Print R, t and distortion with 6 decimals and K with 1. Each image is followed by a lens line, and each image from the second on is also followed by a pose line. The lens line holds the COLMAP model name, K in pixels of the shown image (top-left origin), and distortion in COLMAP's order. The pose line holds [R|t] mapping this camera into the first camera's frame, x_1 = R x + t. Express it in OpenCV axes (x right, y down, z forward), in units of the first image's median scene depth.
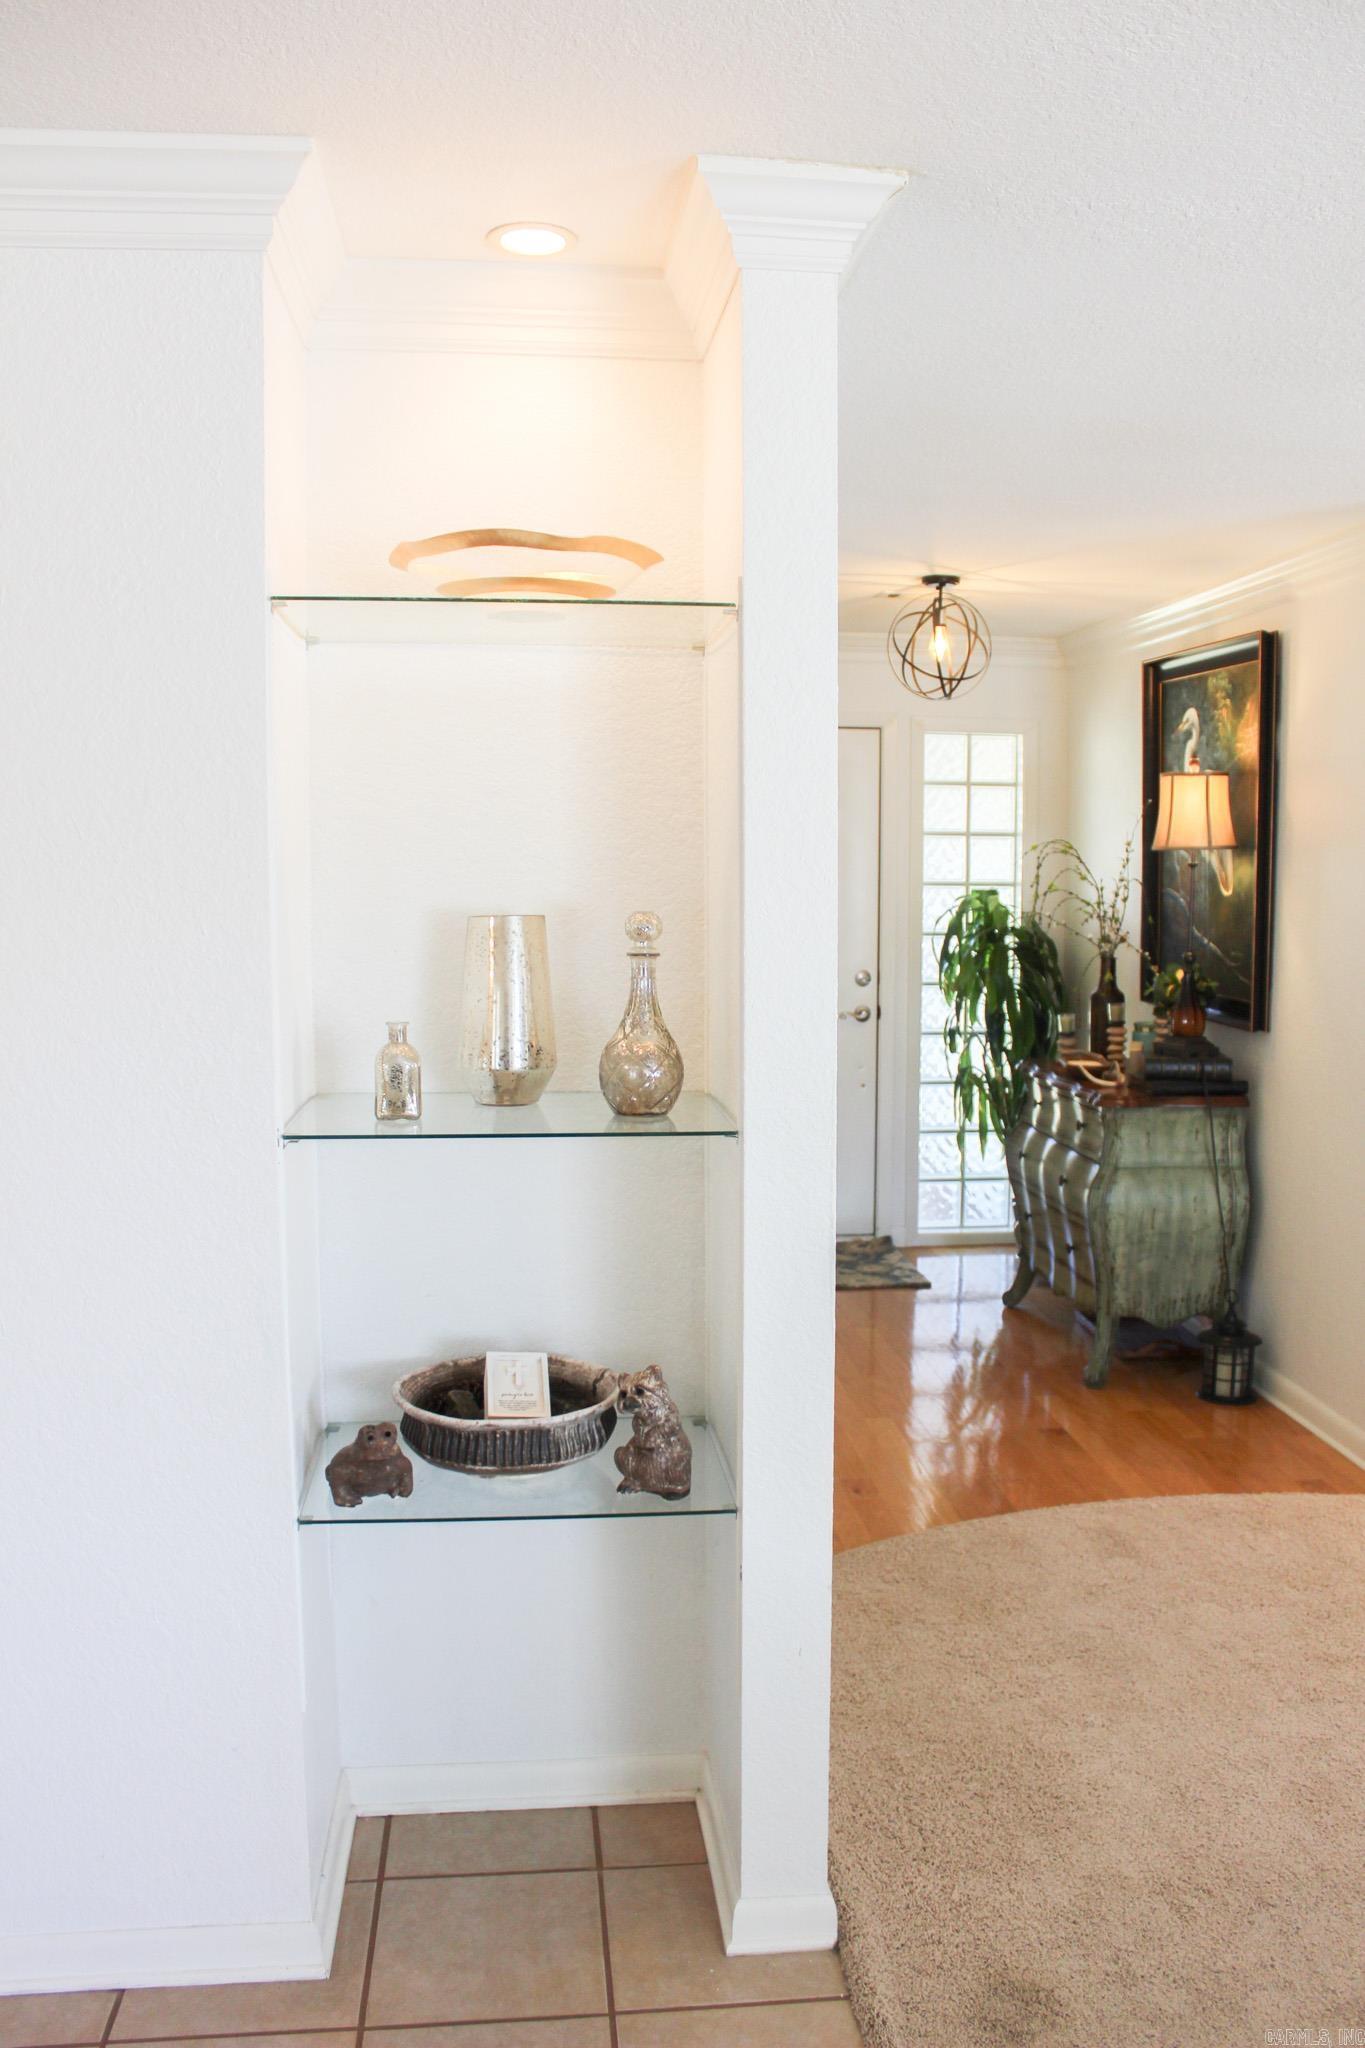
lens RADIAL K [[1704.2, 0, 688.7], [0, 1704.2, 1016.4], [0, 0, 1]] dist [-0.134714, 0.080515]
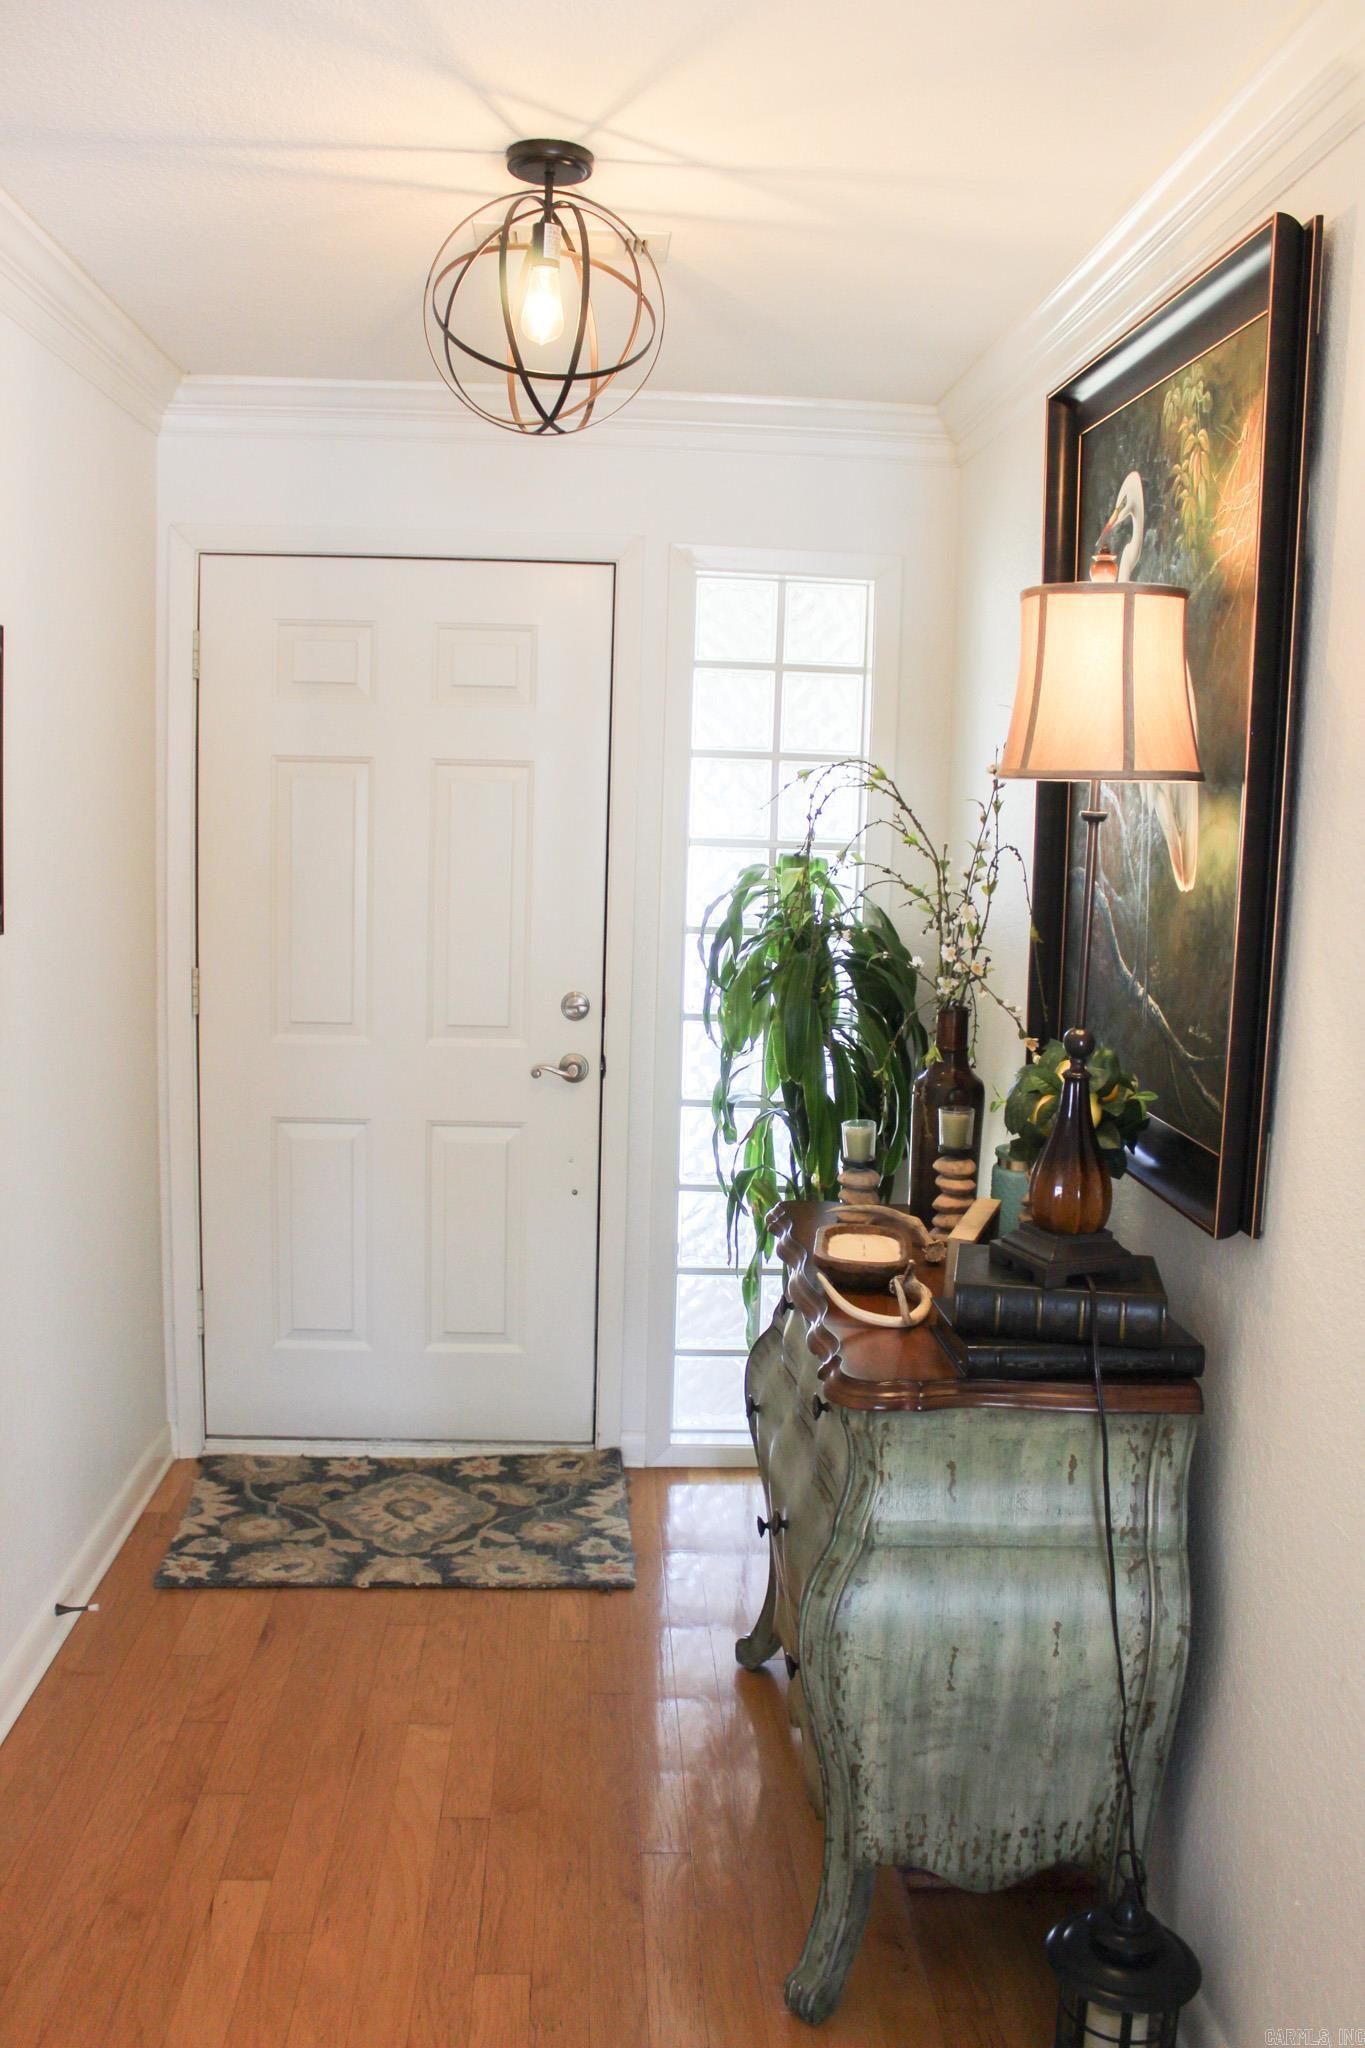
lens RADIAL K [[1704.2, 0, 681.3], [0, 1704.2, 1021.9], [0, 0, 1]] dist [-0.134714, 0.080515]
pose [[0.998494, 0.033886, -0.043152, 0.216158], [-0.032379, 0.998858, 0.035140, -0.050830], [0.044293, -0.033690, 0.998450, 0.576862]]
